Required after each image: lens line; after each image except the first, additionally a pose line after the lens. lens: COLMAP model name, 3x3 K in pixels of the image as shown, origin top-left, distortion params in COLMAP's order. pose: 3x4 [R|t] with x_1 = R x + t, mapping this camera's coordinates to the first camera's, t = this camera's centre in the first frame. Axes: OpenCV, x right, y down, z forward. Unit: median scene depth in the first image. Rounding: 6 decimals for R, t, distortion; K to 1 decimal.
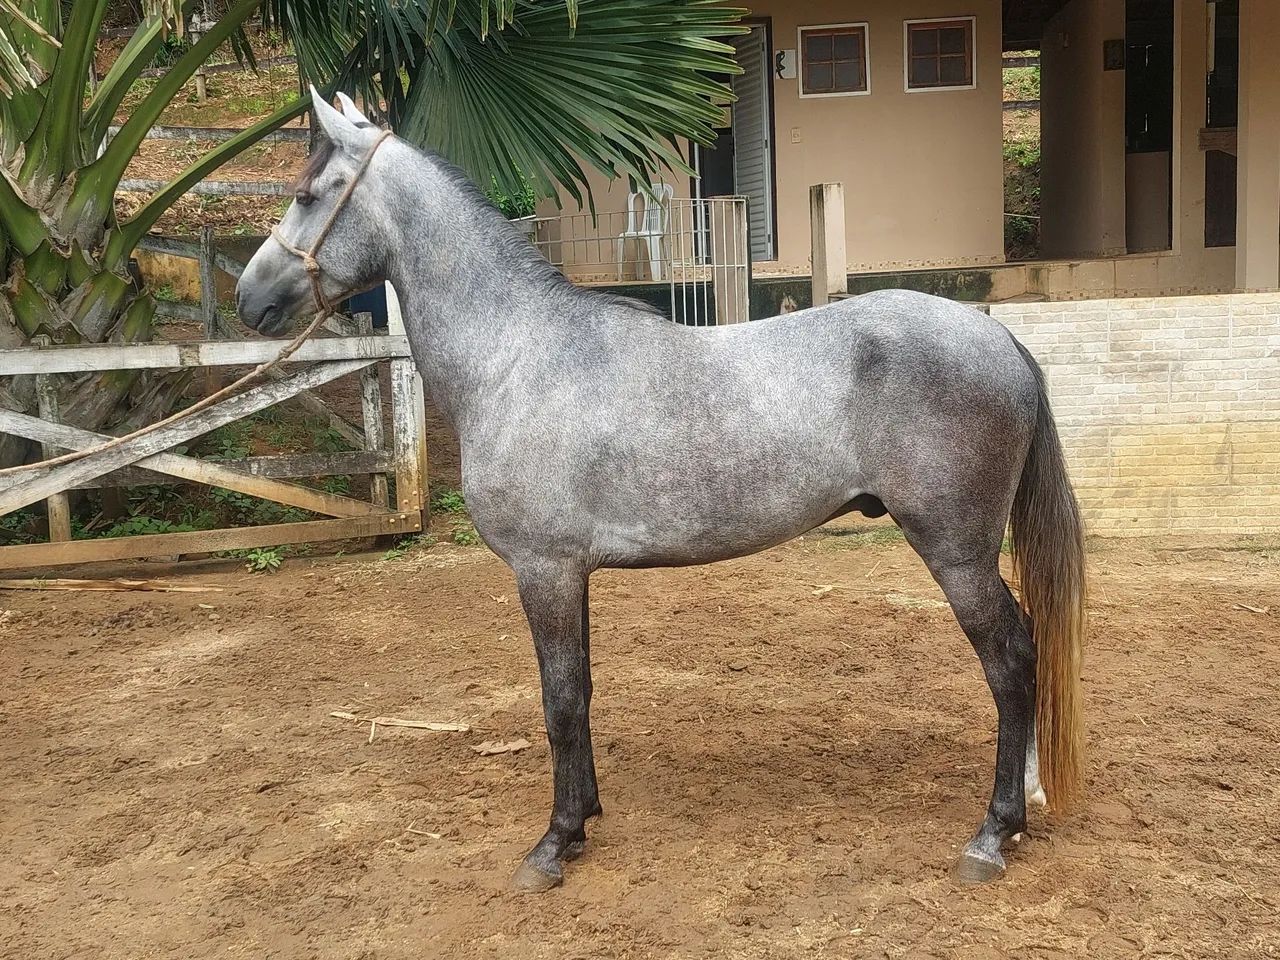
lens RADIAL K [[1238.7, 0, 635.6], [0, 1238.7, 477.3], [0, 0, 1]] dist [0.111680, -0.170499]
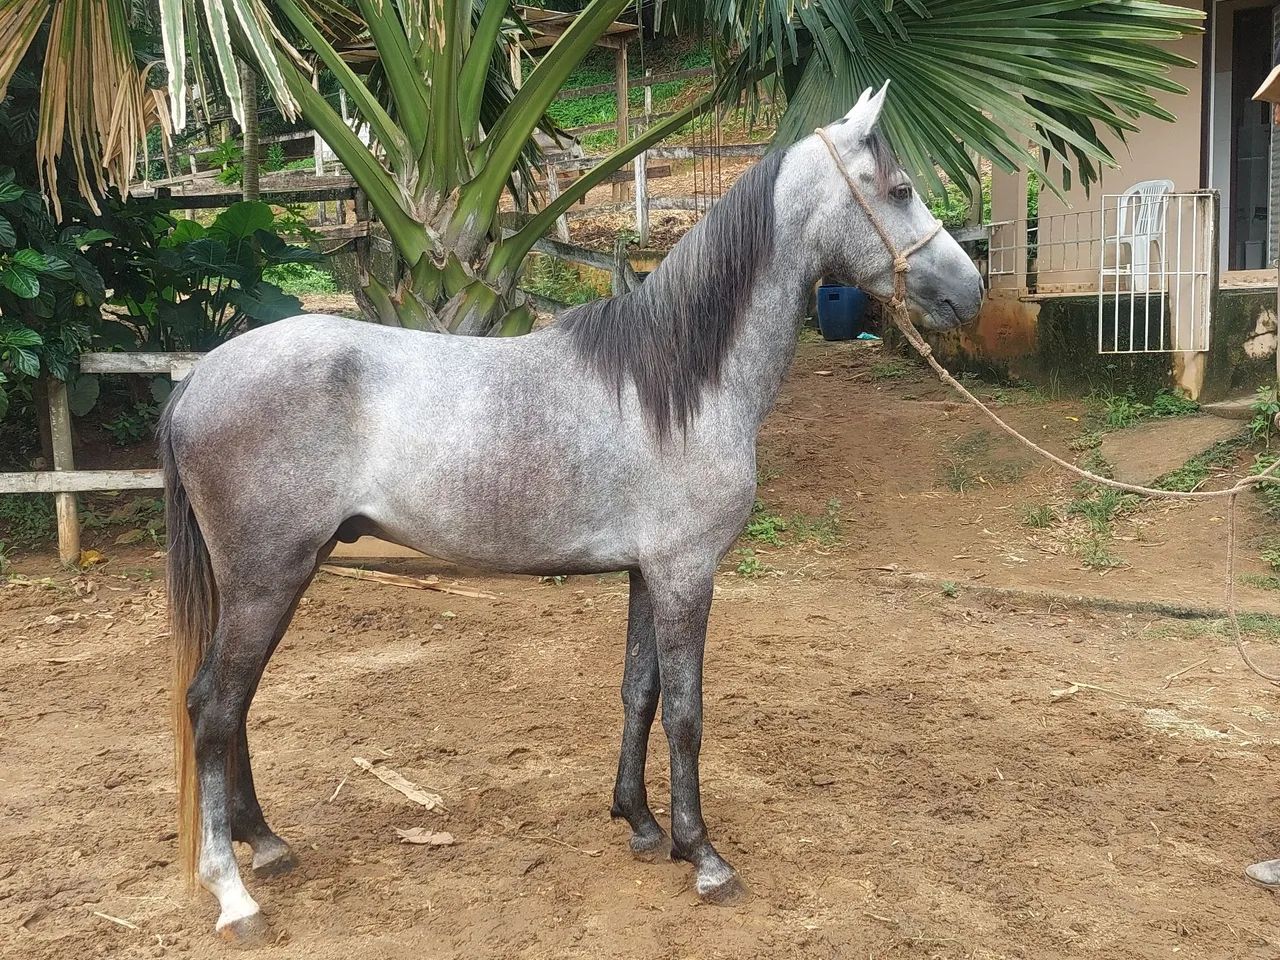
lens RADIAL K [[1238.7, 0, 635.6], [0, 1238.7, 477.3], [0, 0, 1]] dist [0.111680, -0.170499]
pose [[0.903888, 0.068043, -0.422324, 0.187622], [-0.072093, 0.997377, 0.006395, -0.021818], [0.421651, 0.024666, 0.906423, 0.148703]]
